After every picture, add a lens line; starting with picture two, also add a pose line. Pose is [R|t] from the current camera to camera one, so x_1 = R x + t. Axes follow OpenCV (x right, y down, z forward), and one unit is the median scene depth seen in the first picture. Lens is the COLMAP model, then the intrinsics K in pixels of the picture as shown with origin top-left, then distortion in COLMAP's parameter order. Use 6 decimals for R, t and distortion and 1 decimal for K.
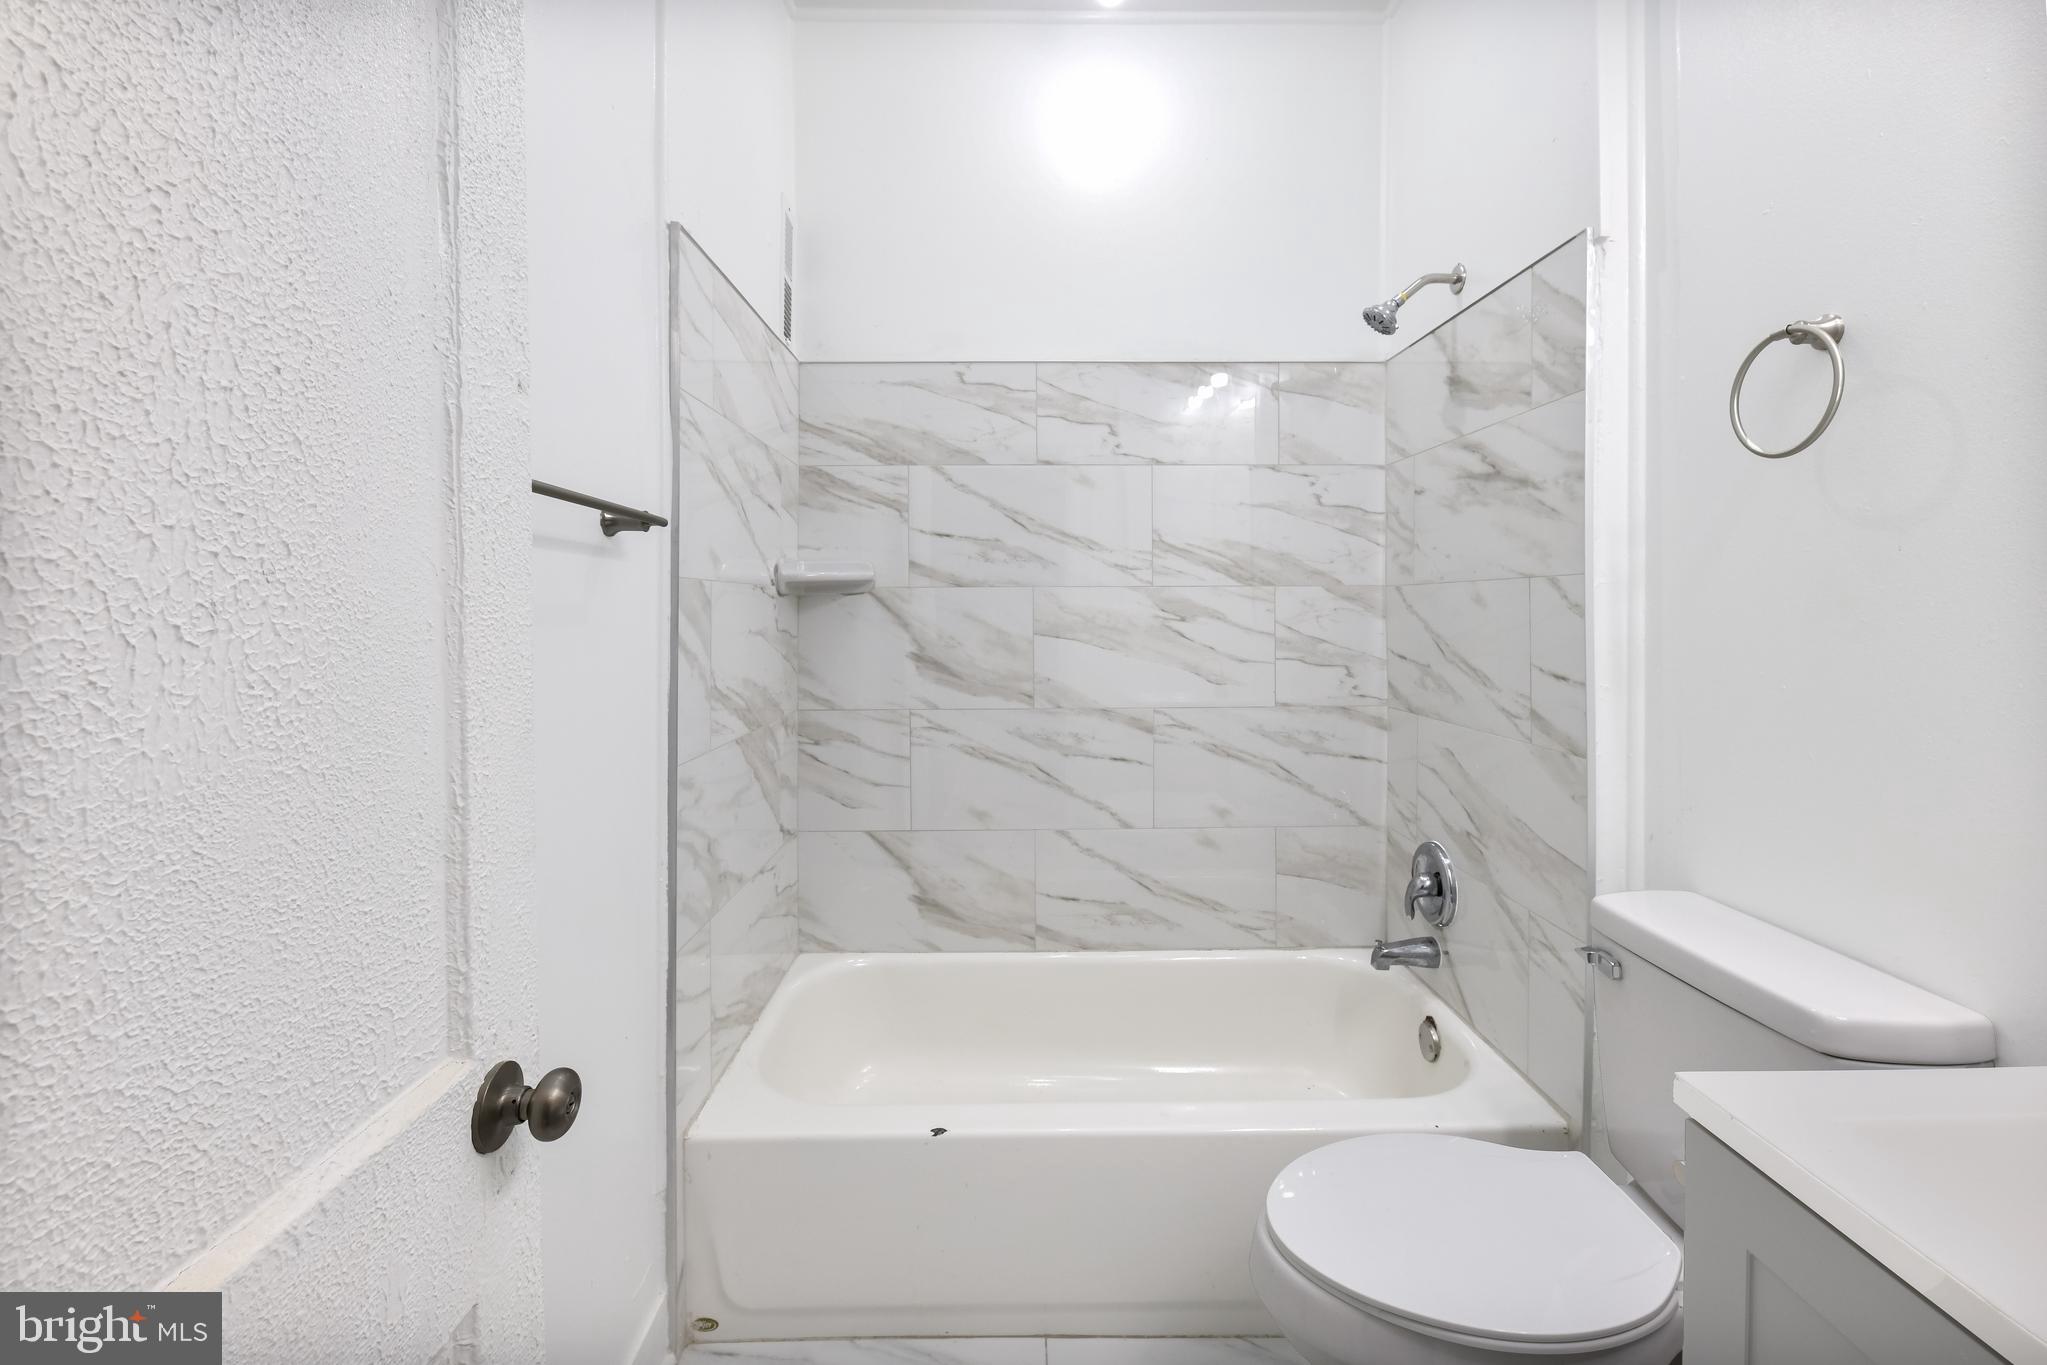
lens RADIAL K [[866.3, 0, 1011.4], [0, 866.3, 614.3], [0, 0, 1]] dist [0.001234, -0.000120]
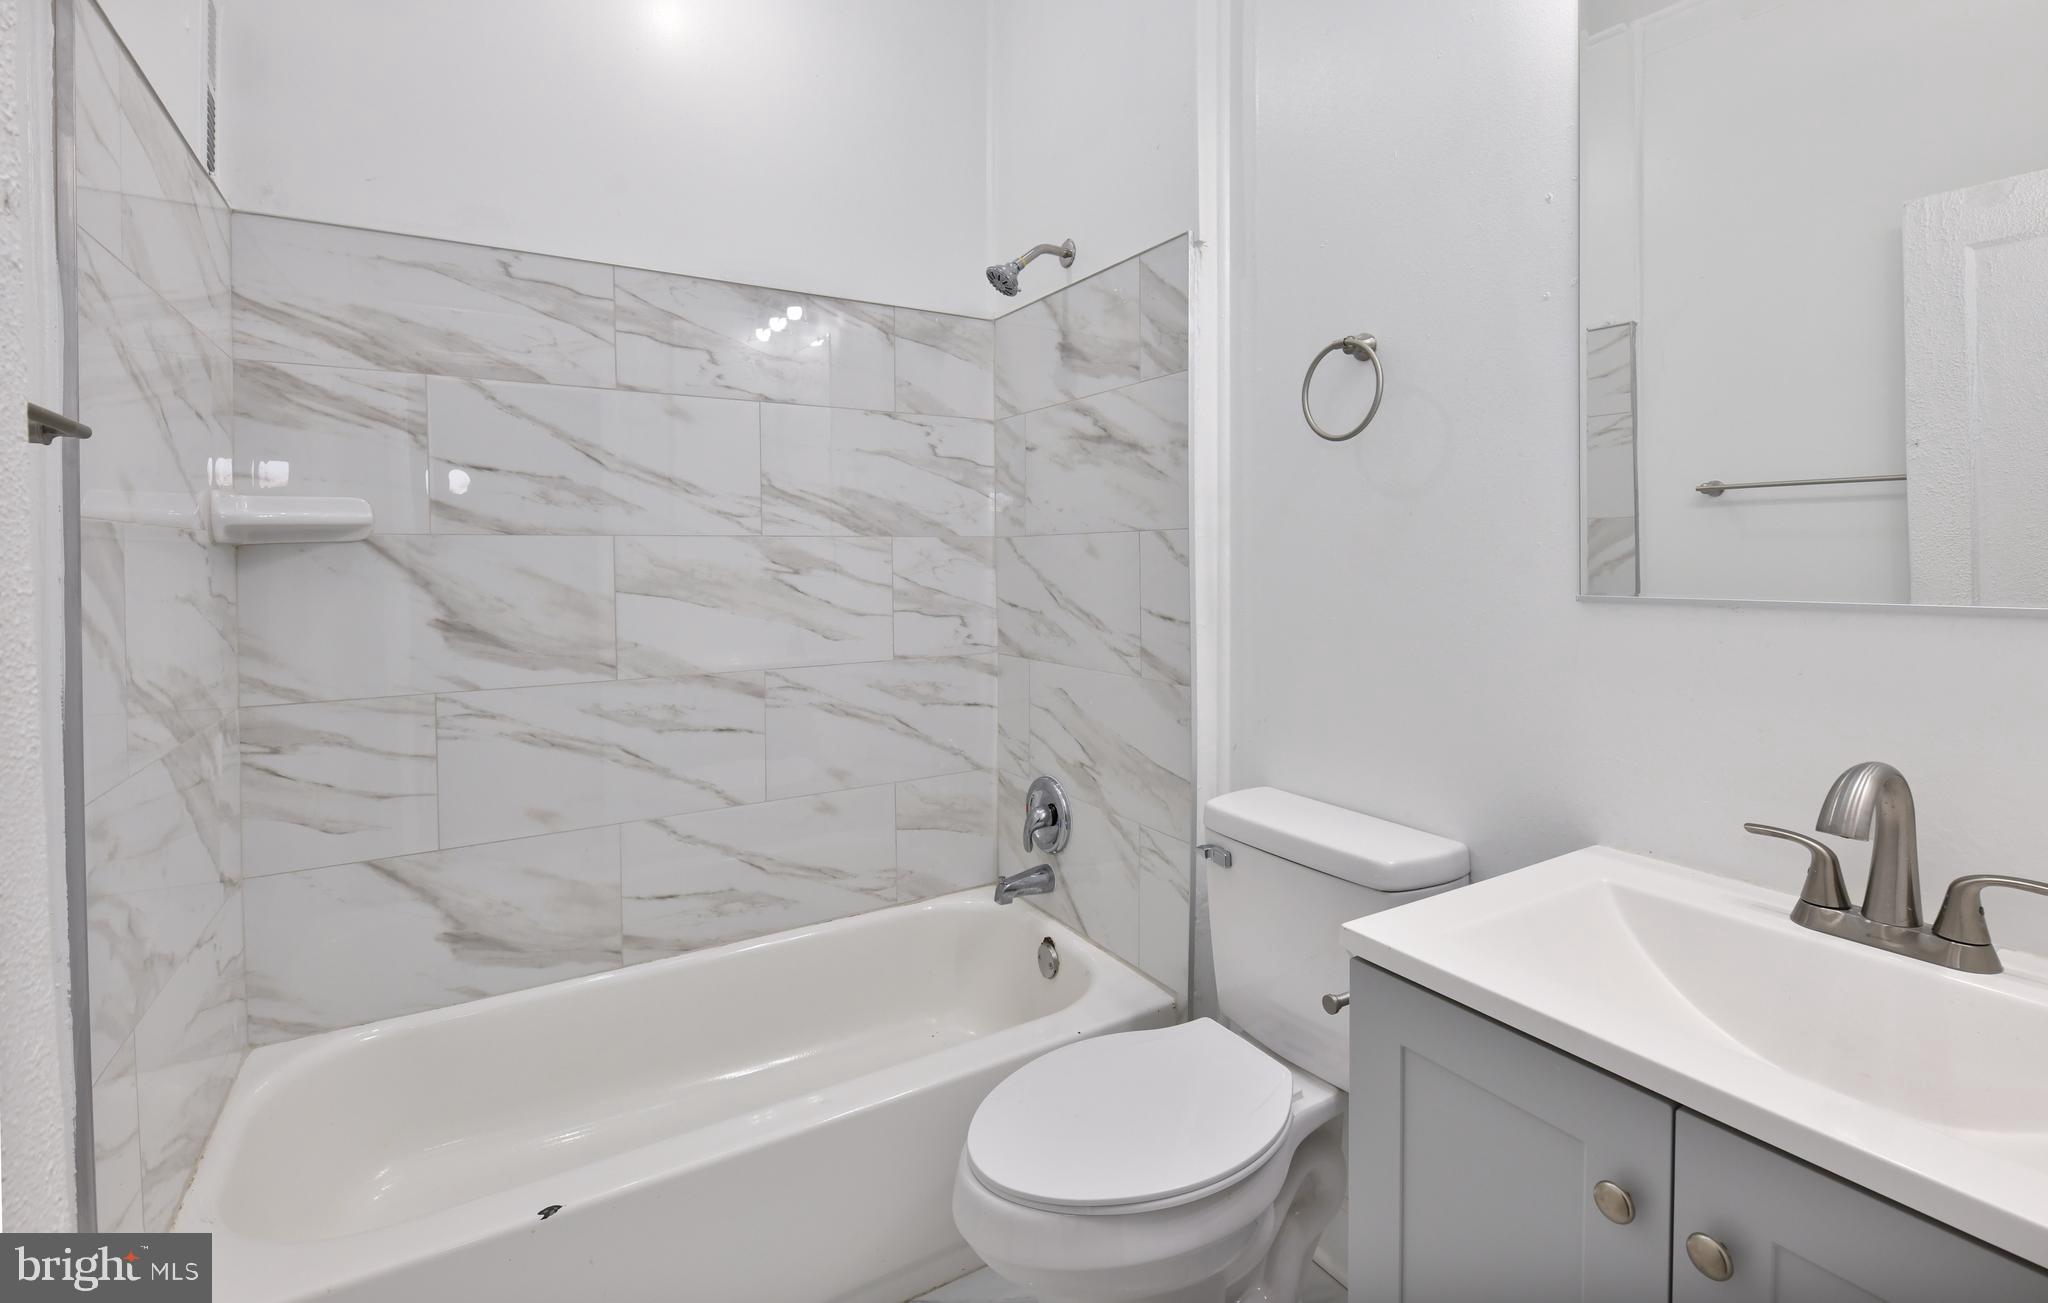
lens RADIAL K [[928.2, 0, 1022.9], [0, 928.2, 580.9], [0, 0, 1]] dist [0.001563, -0.003842]
pose [[0.852269, -0.017499, 0.522810, -0.121681], [0.008631, 0.999775, 0.019393, -0.001668], [-0.523032, -0.012015, 0.852228, 0.033480]]
